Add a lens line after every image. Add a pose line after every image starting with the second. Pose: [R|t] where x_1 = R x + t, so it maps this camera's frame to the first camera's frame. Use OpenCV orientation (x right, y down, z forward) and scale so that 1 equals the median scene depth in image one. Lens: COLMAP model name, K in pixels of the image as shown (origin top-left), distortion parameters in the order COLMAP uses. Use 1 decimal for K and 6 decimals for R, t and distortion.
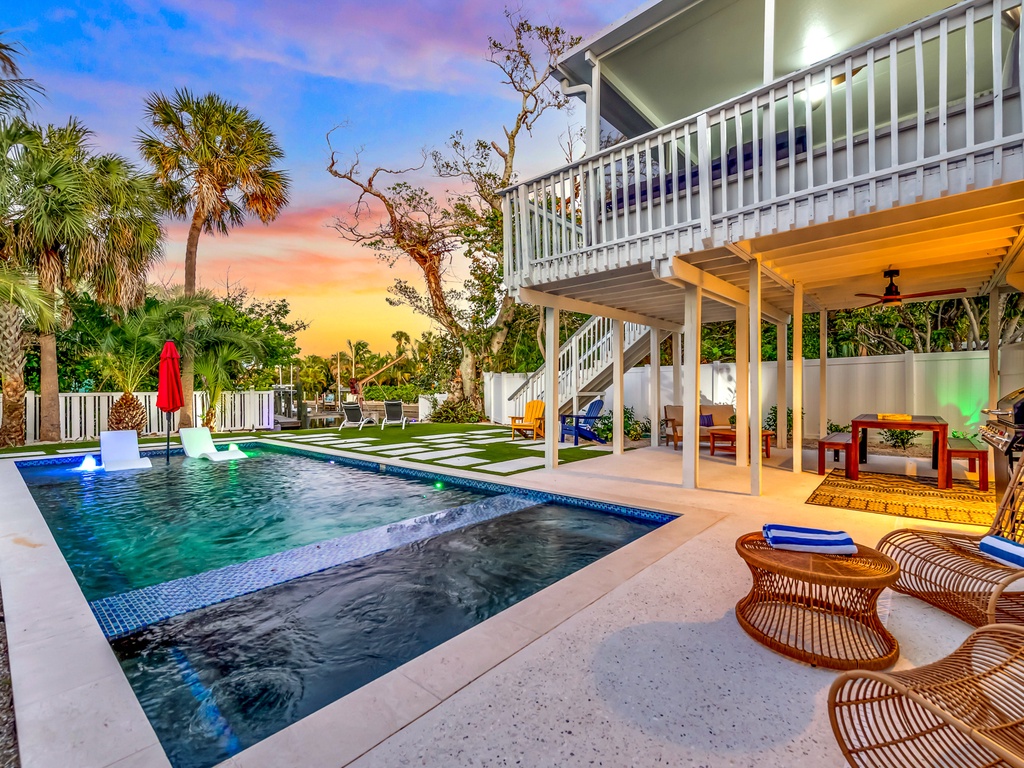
lens RADIAL K [[464.7, 0, 510.2], [0, 464.7, 388.9], [0, 0, 1]] dist [0.004714, 0.000402]
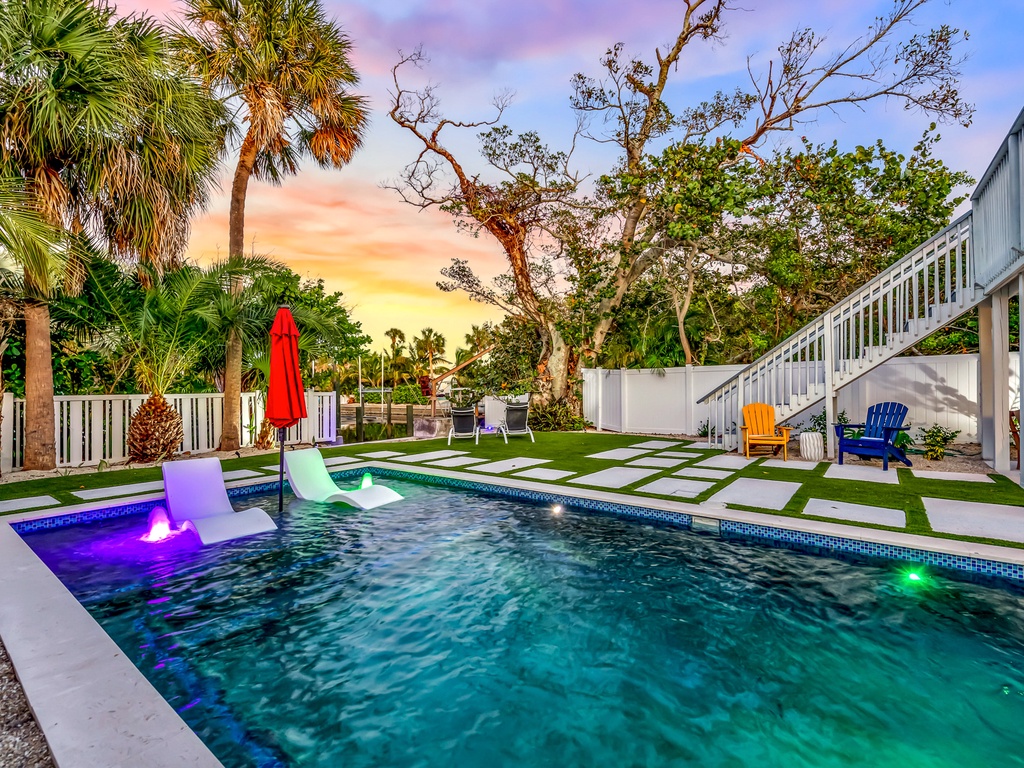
lens RADIAL K [[464.7, 0, 518.7], [0, 464.7, 388.7], [0, 0, 1]] dist [0.004714, 0.000402]
pose [[0.997220, -0.002747, 0.074468, -0.253476], [0.002933, 0.999993, -0.002376, 0.001666], [-0.074461, 0.002588, 0.997221, 0.205699]]
